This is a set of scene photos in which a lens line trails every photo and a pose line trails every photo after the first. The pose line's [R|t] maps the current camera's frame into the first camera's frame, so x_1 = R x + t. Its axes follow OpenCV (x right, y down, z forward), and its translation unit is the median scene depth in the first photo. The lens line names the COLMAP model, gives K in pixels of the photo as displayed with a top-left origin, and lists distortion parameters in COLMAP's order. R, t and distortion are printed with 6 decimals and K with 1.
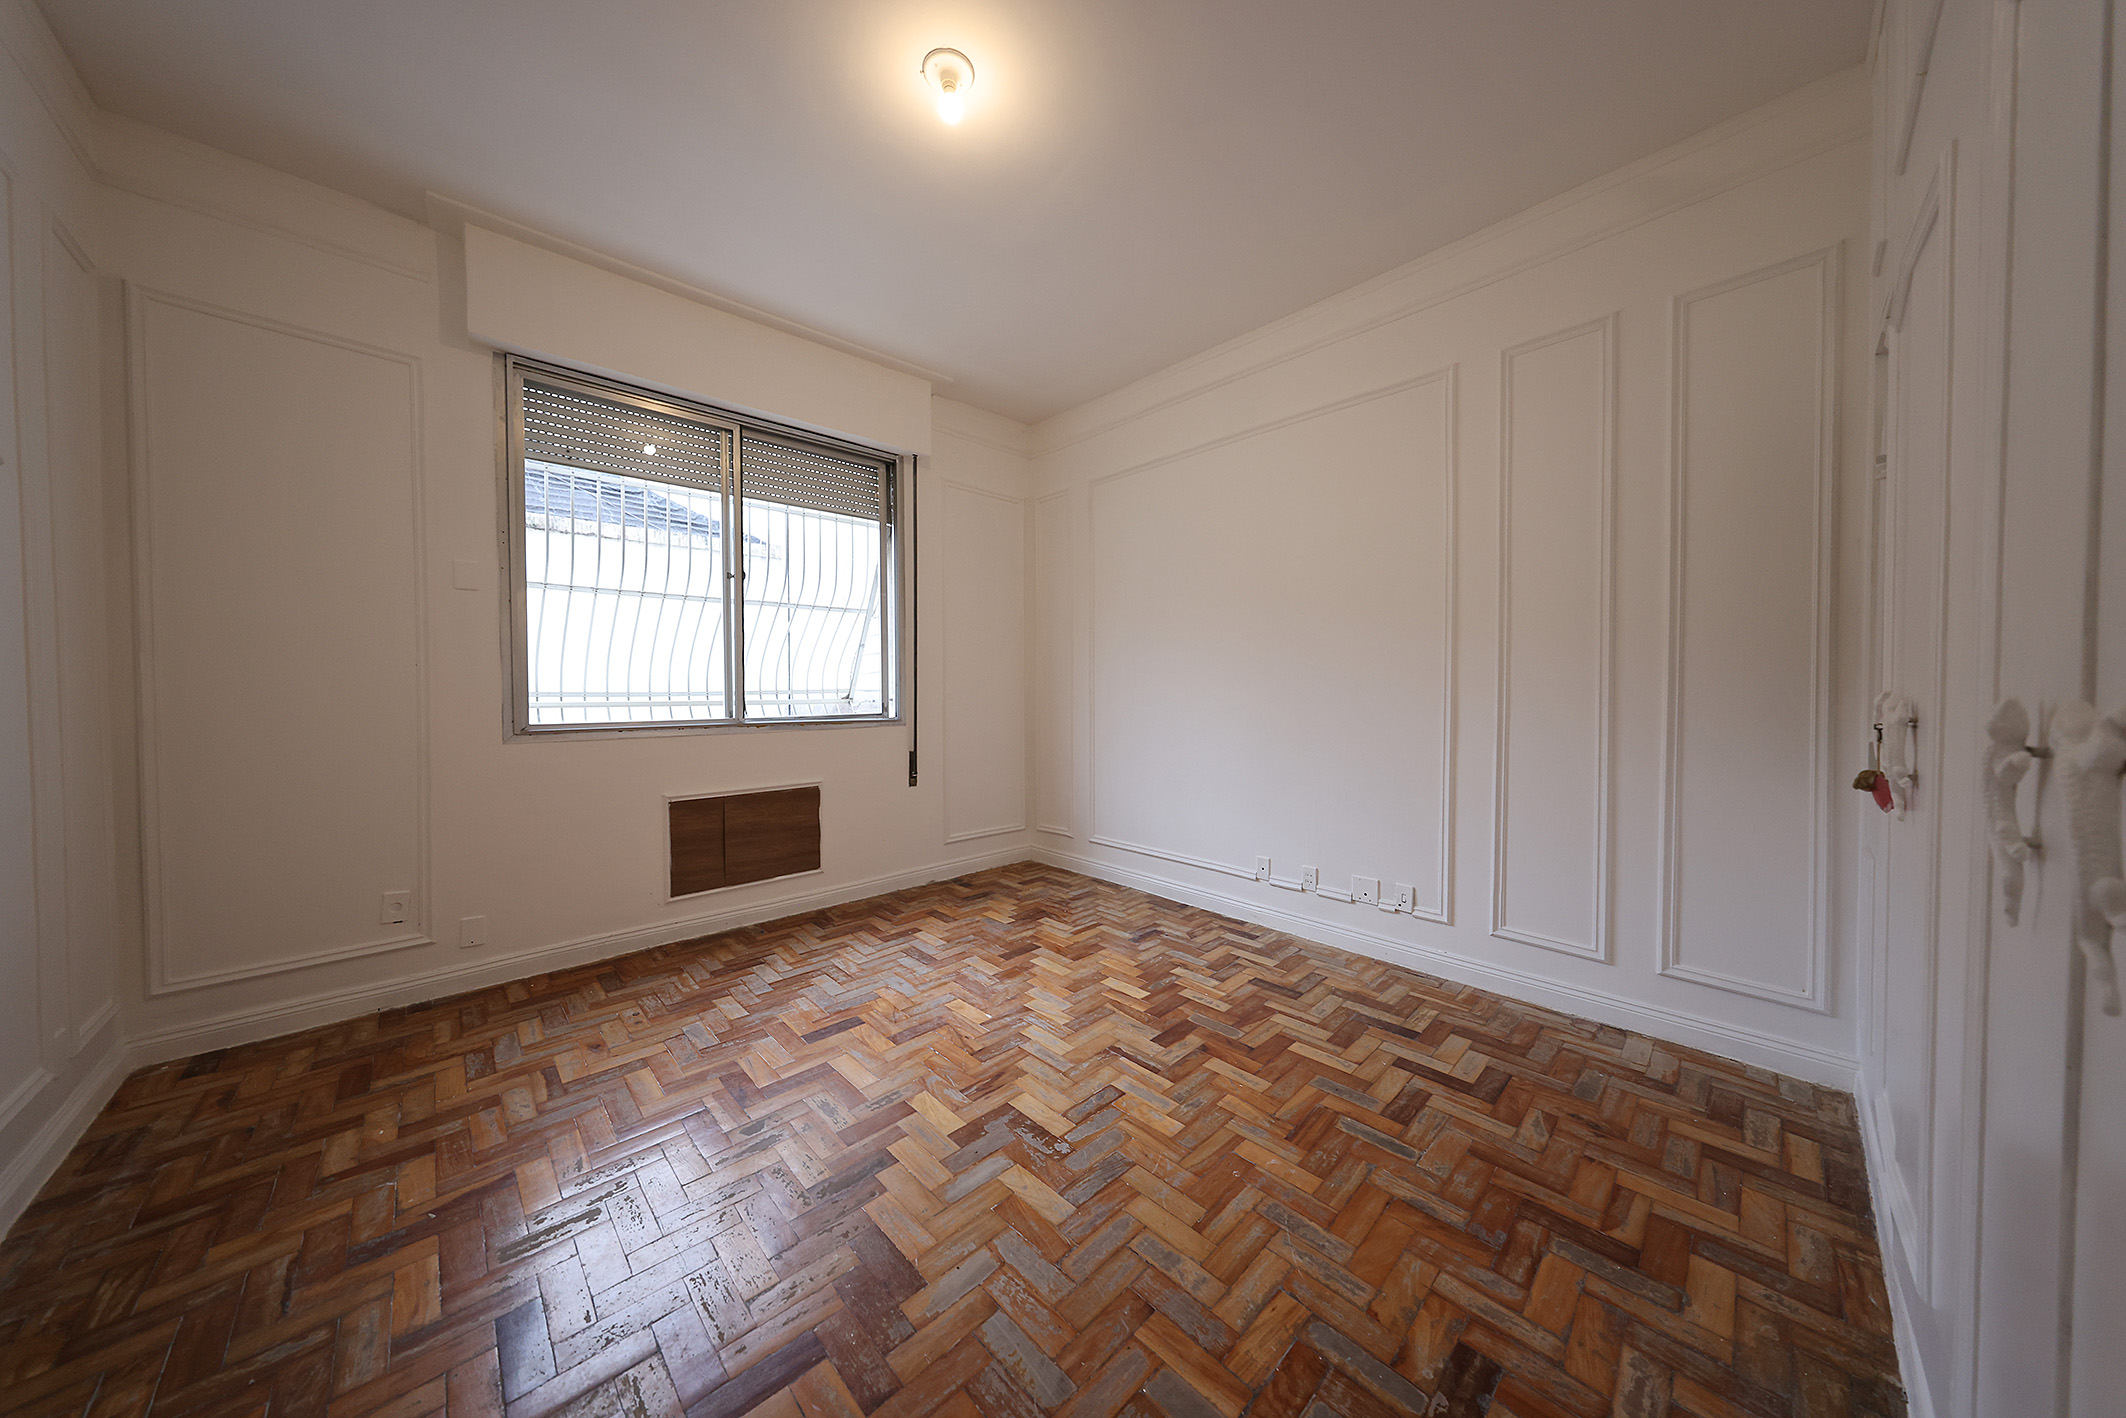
lens RADIAL K [[668.3, 0, 1062.7], [0, 668.3, 703.0], [0, 0, 1]] dist [0.005177, -0.000053]
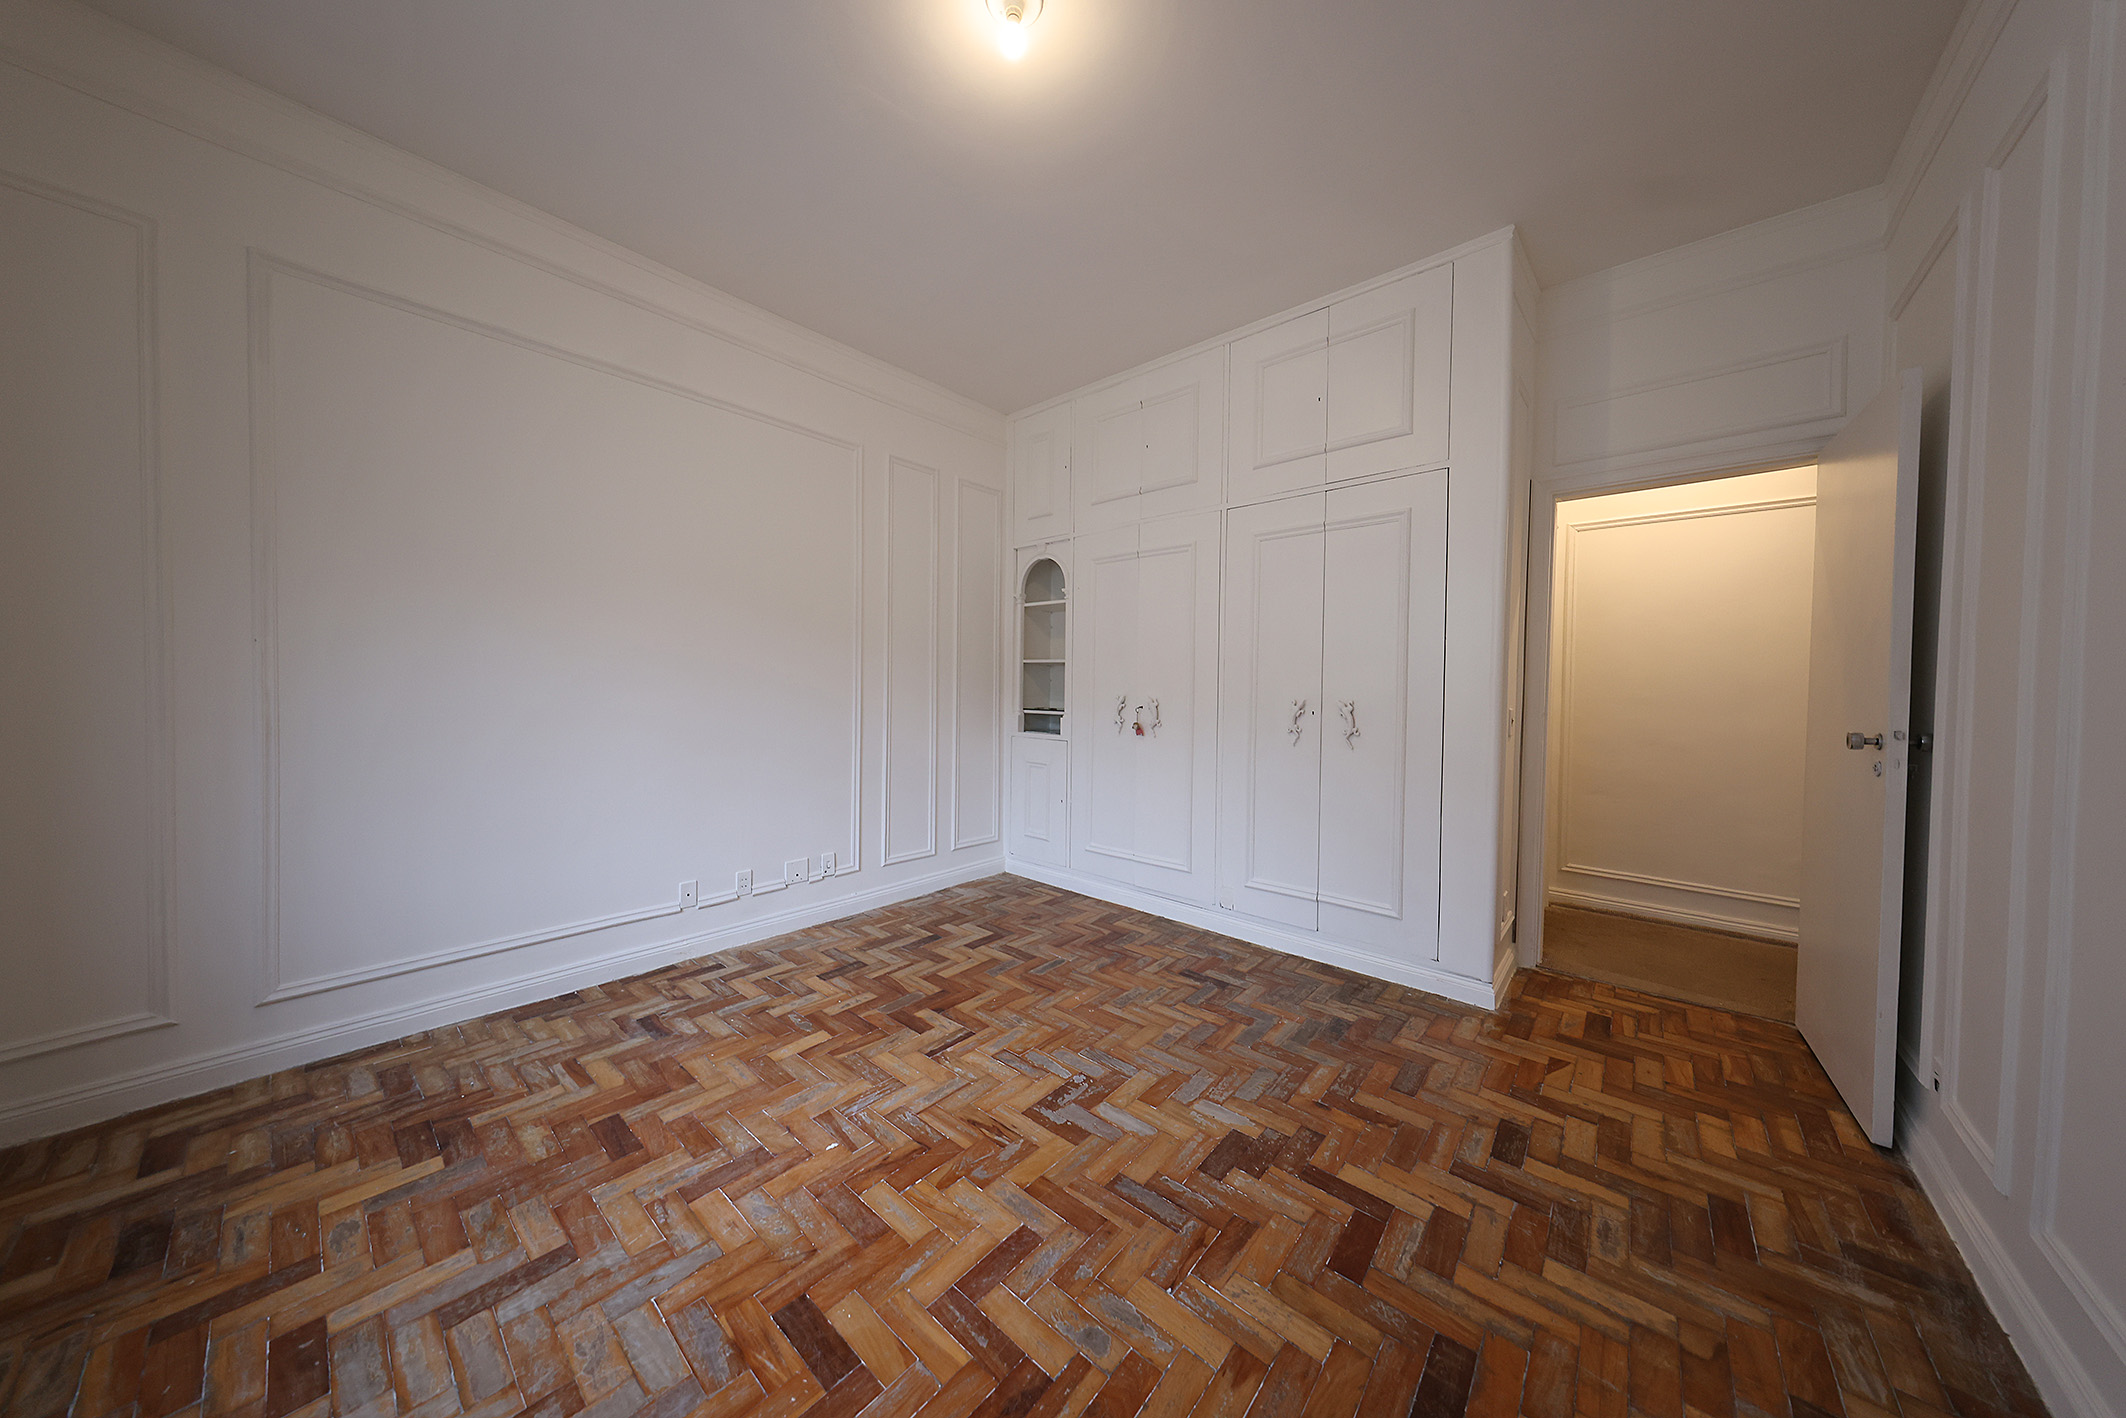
lens RADIAL K [[668.3, 0, 1058.7], [0, 668.3, 696.3], [0, 0, 1]] dist [0.005177, -0.000053]
pose [[-0.089795, -0.012783, 0.995878, -0.802721], [0.009612, 0.999860, 0.013700, -0.025742], [-0.995914, 0.010803, -0.089659, 0.770898]]
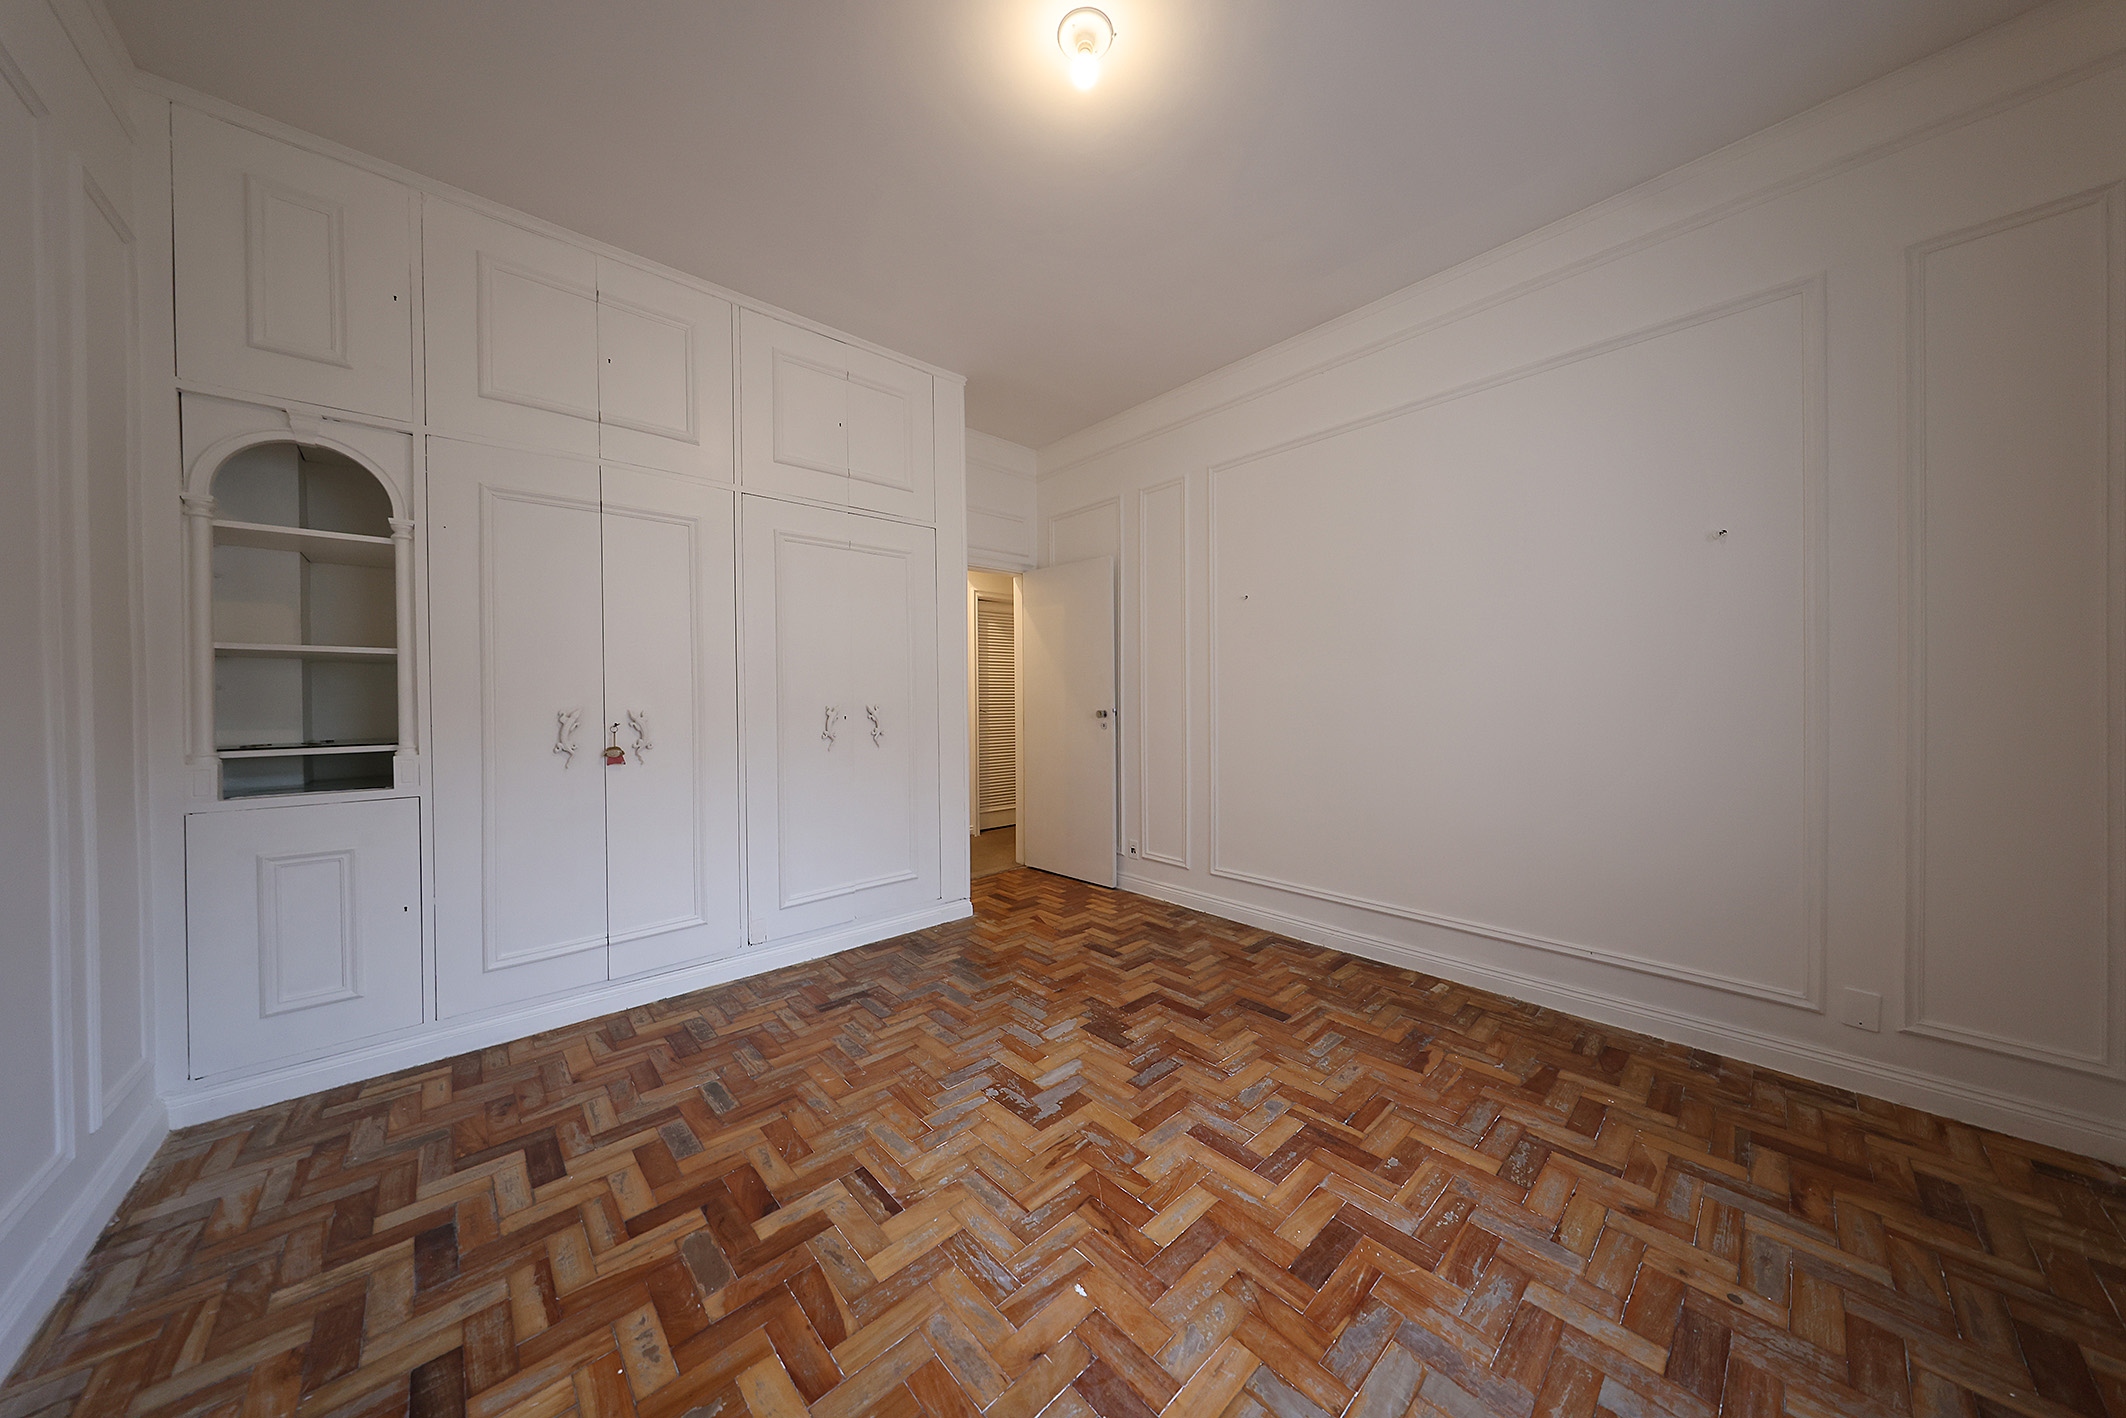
lens RADIAL K [[668.3, 0, 1060.8], [0, 668.3, 703.5], [0, 0, 1]] dist [0.005177, -0.000053]
pose [[-0.999612, 0.012671, 0.024821, -0.108042], [0.013443, 0.999423, 0.031186, -0.036481], [-0.024412, 0.031508, -0.999205, 1.459442]]
